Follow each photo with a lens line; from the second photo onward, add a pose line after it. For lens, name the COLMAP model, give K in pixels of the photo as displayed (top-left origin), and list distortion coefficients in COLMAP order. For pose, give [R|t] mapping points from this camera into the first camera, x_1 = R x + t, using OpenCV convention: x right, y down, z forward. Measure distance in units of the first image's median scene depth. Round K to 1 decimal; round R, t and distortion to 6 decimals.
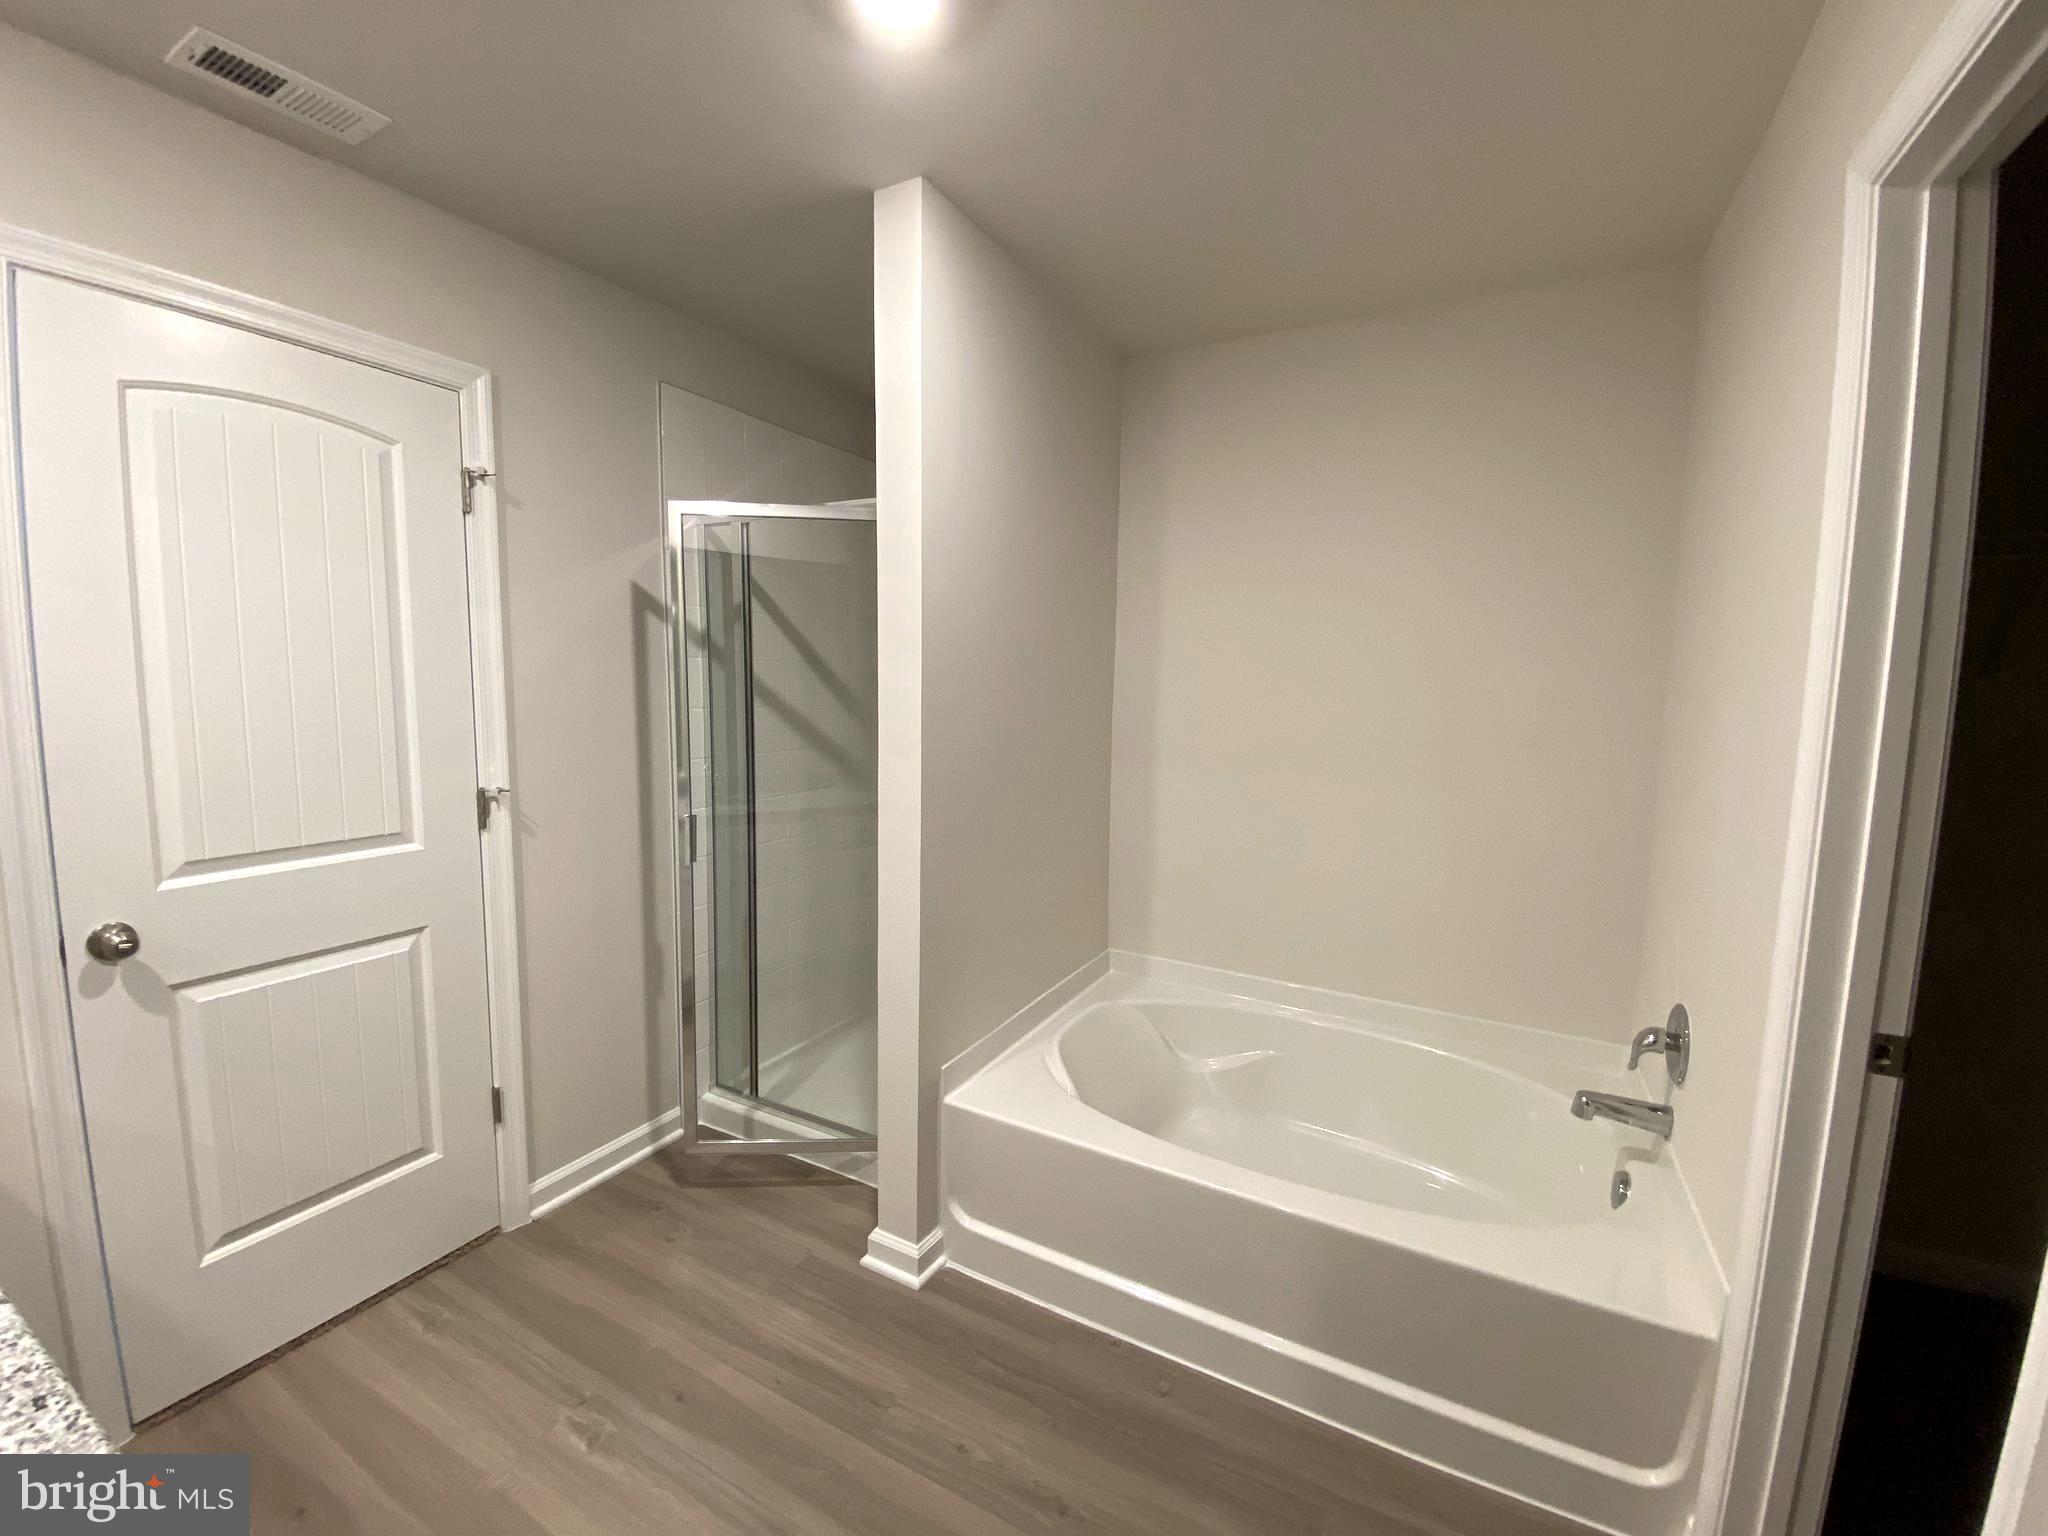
lens RADIAL K [[828.2, 0, 1023.2], [0, 828.2, 770.3], [0, 0, 1]] dist [-0.022257, -0.002678]
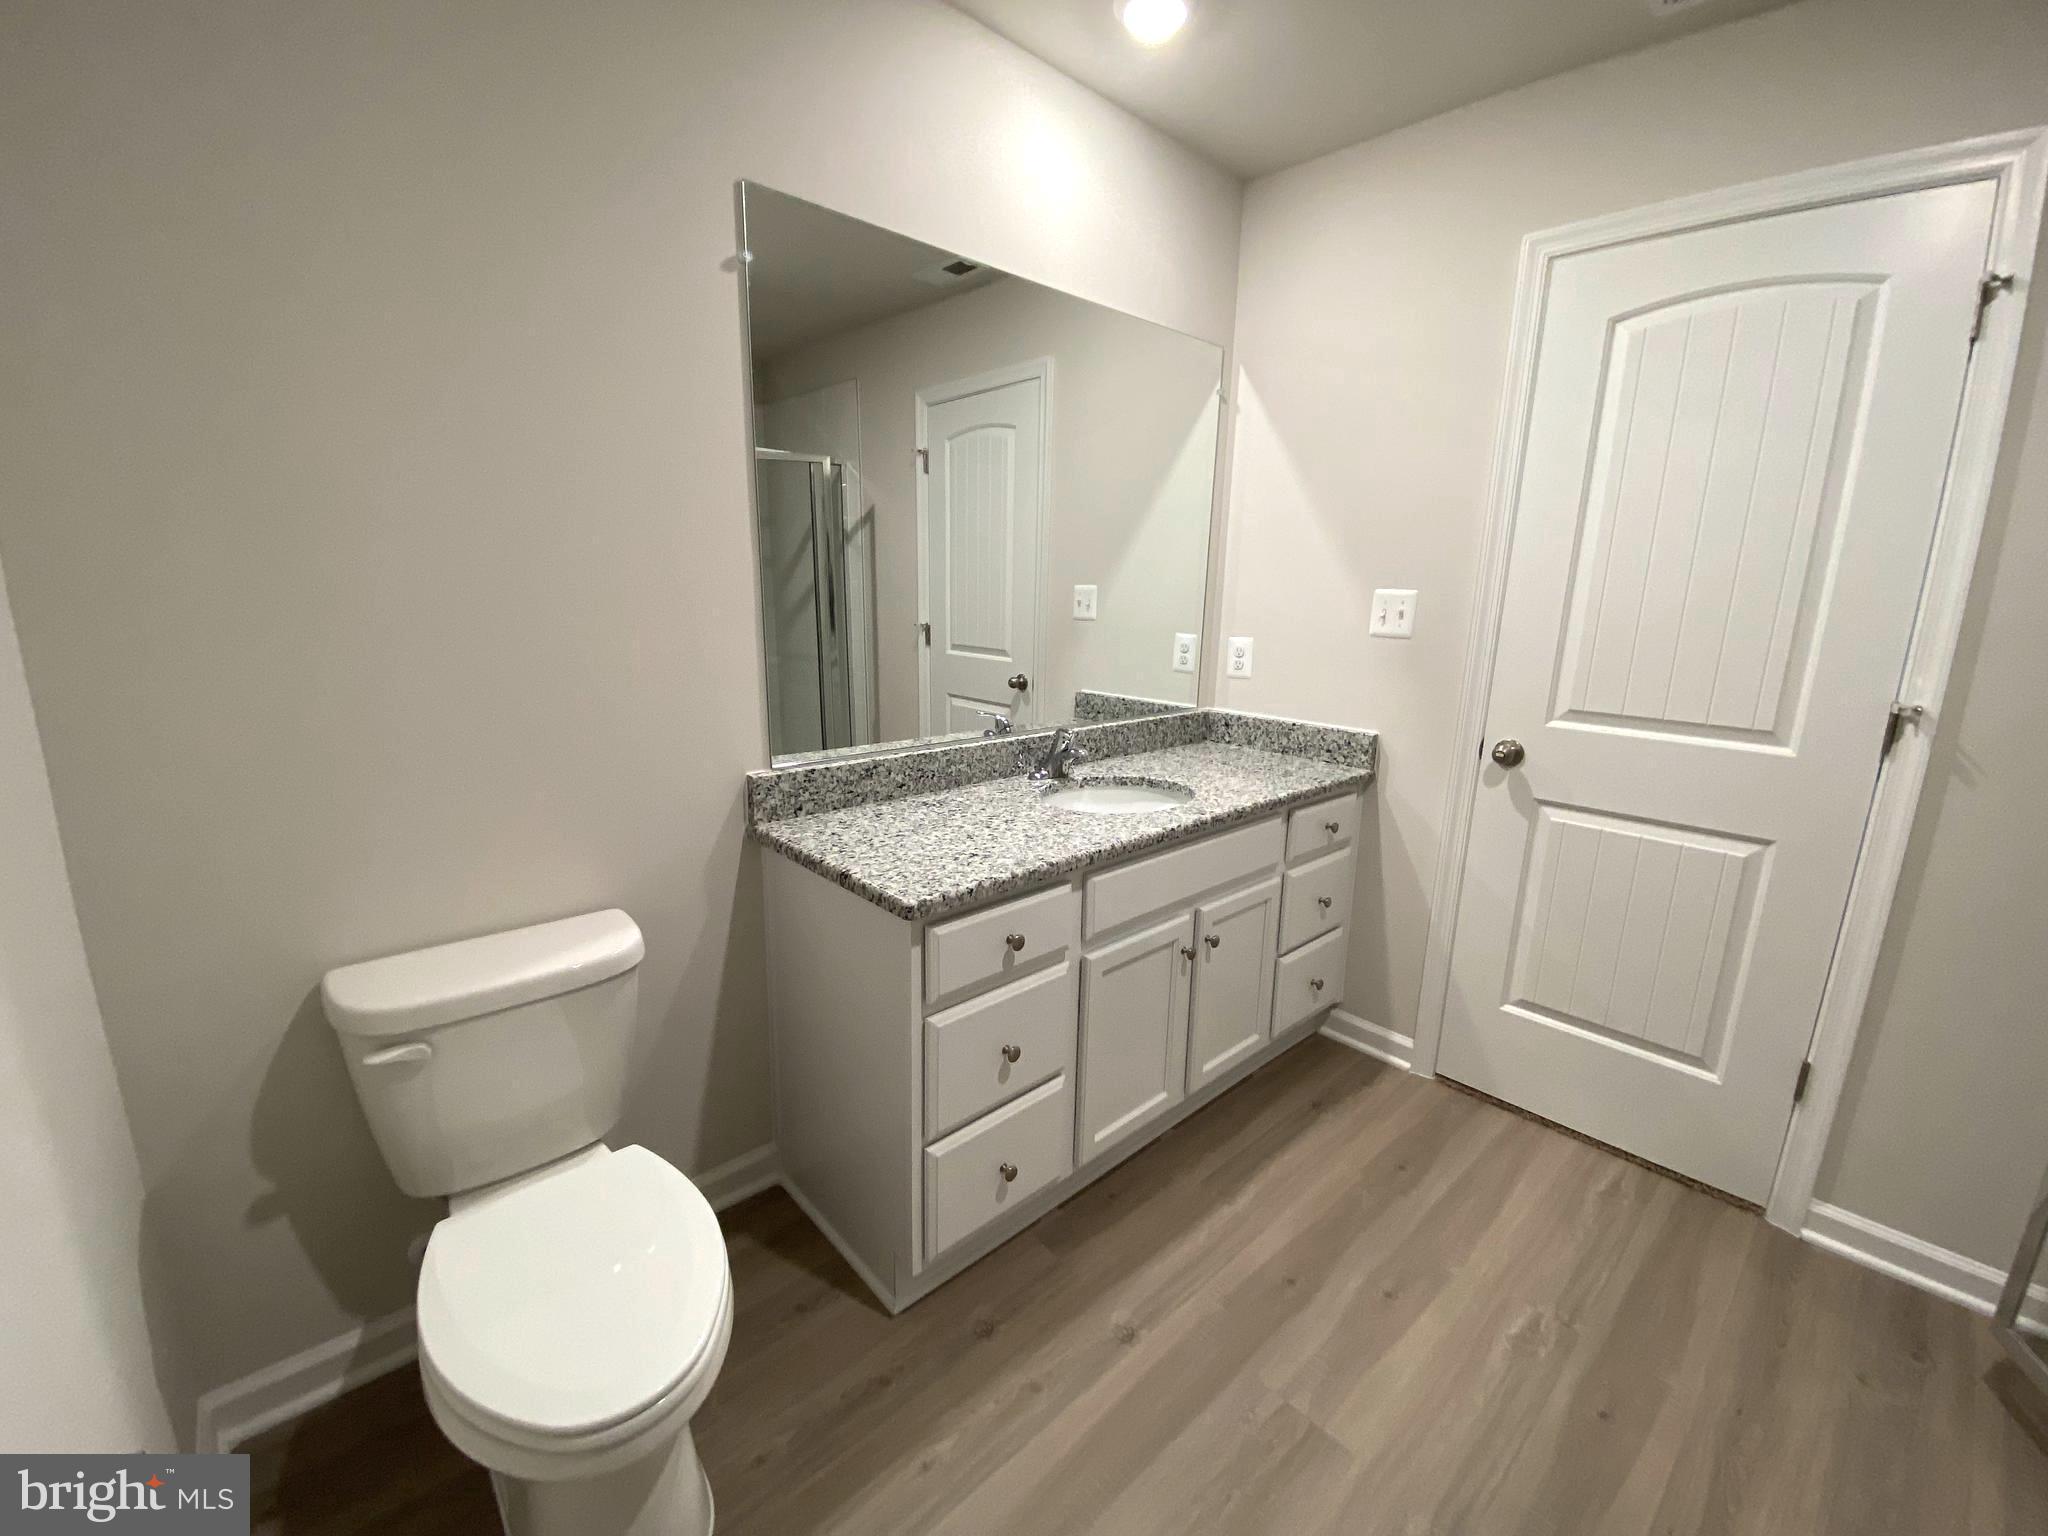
lens RADIAL K [[828.2, 0, 1011.5], [0, 828.2, 771.9], [0, 0, 1]] dist [-0.022257, -0.002678]
pose [[-0.333448, 0.192722, -0.922860, 0.374190], [-0.122109, 0.961809, 0.244976, 0.000094], [0.934827, 0.194376, -0.297180, 0.477671]]
